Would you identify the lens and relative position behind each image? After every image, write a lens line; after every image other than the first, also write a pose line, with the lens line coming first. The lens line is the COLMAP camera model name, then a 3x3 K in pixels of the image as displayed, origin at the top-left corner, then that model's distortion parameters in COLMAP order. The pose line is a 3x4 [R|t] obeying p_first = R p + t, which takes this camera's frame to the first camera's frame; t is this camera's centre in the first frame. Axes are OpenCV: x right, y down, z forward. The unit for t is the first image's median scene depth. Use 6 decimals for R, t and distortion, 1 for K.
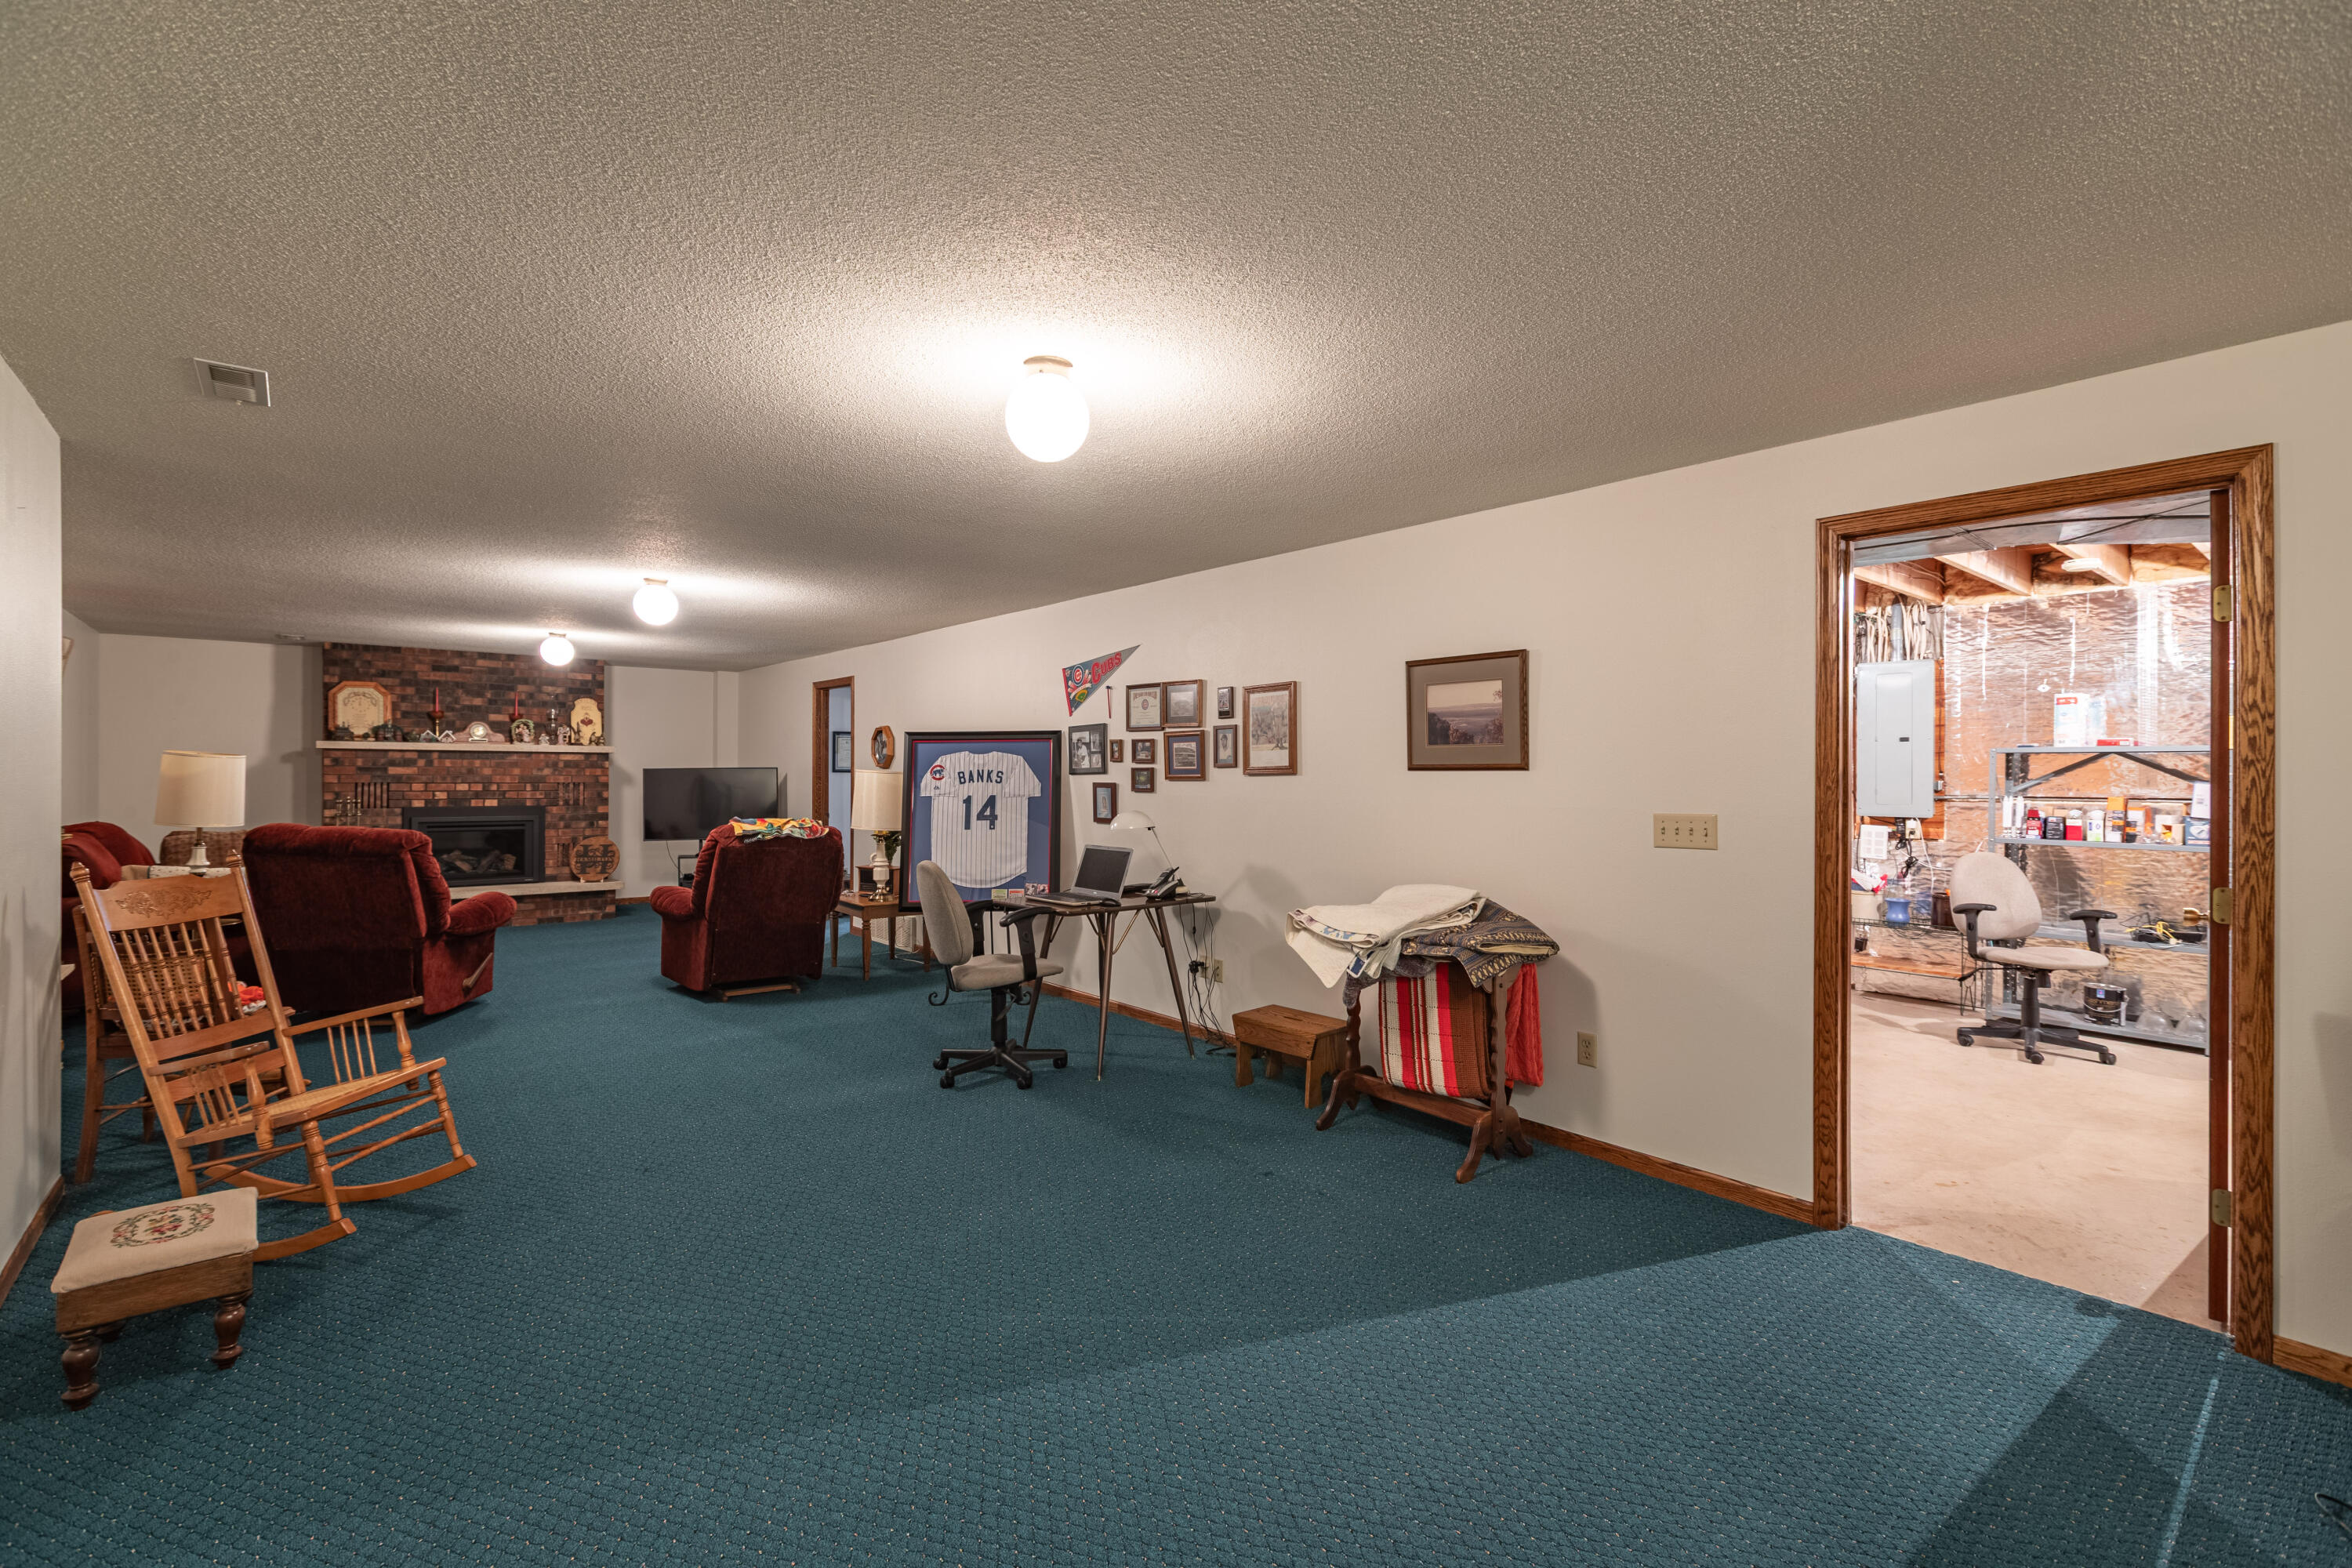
lens RADIAL K [[1045.4, 0, 1171.5], [0, 1045.4, 775.0], [0, 0, 1]] dist [0.001318, -0.000405]
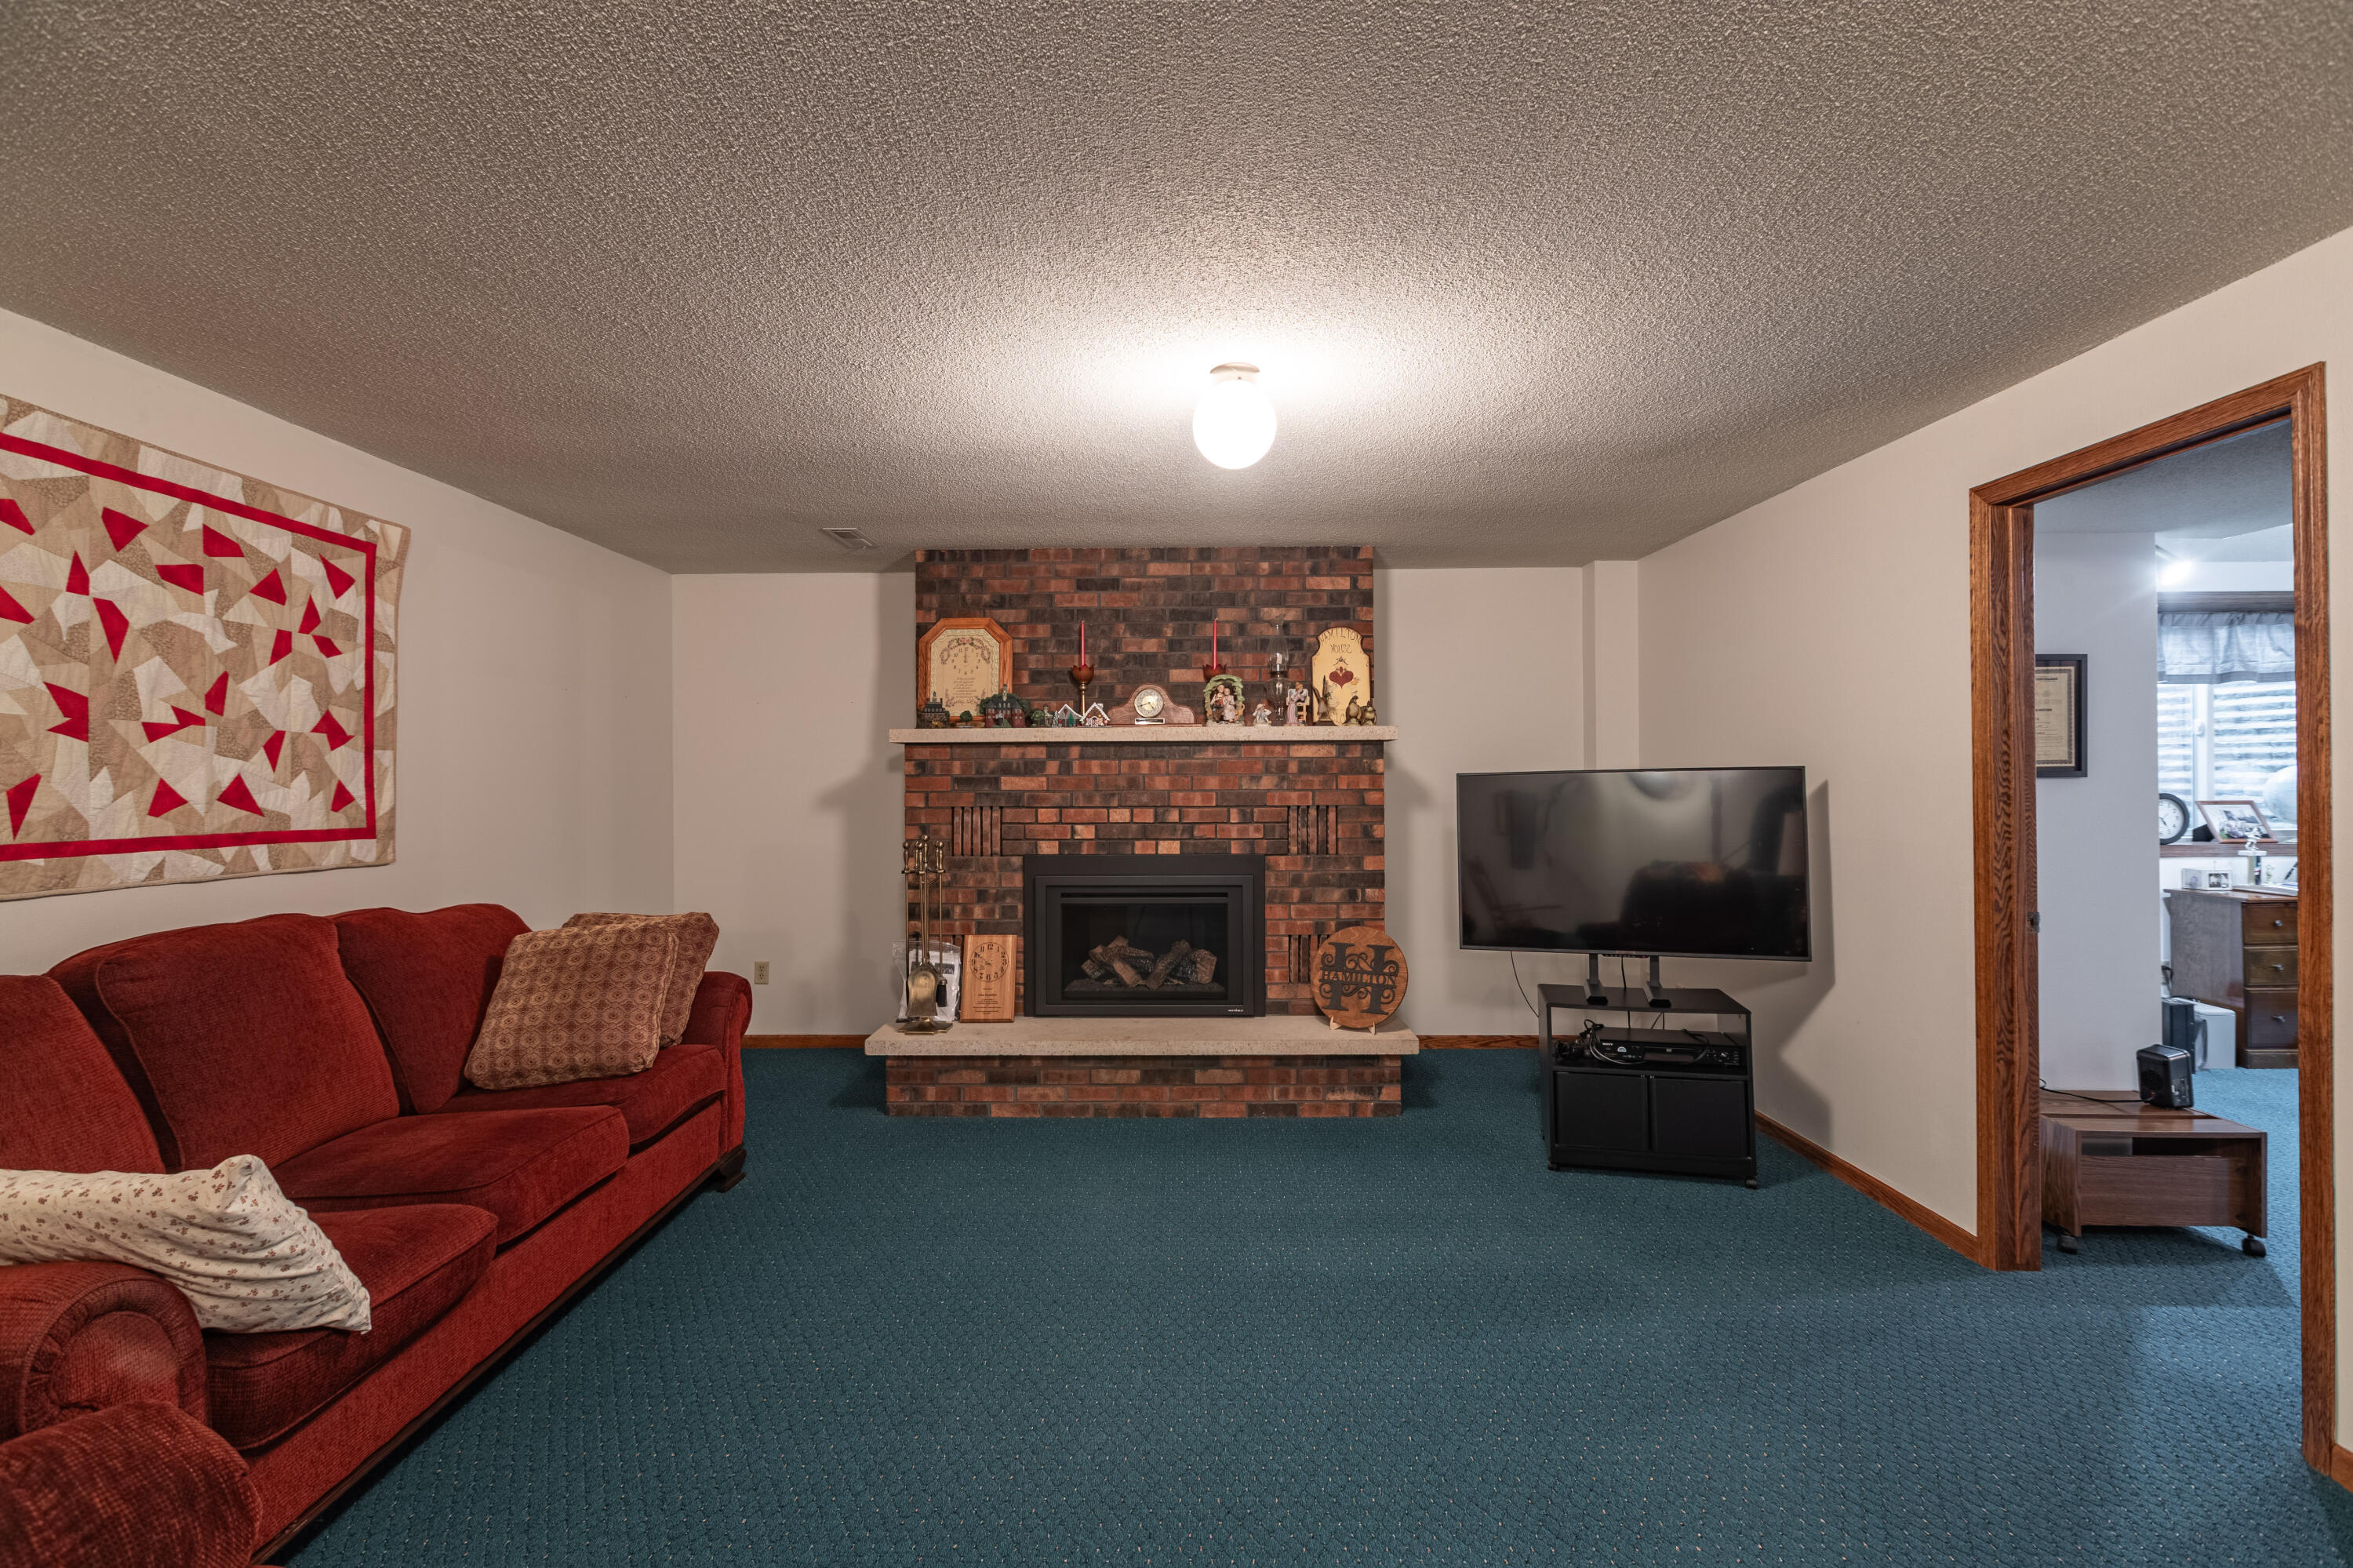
lens RADIAL K [[1045.9, 0, 1184.4], [0, 1045.9, 777.4], [0, 0, 1]] dist [0.001318, -0.000405]
pose [[0.771901, -0.015918, -0.635544, -0.328021], [0.008197, 0.999853, -0.015088, 0.001282], [0.635690, 0.006437, 0.771918, 0.616198]]
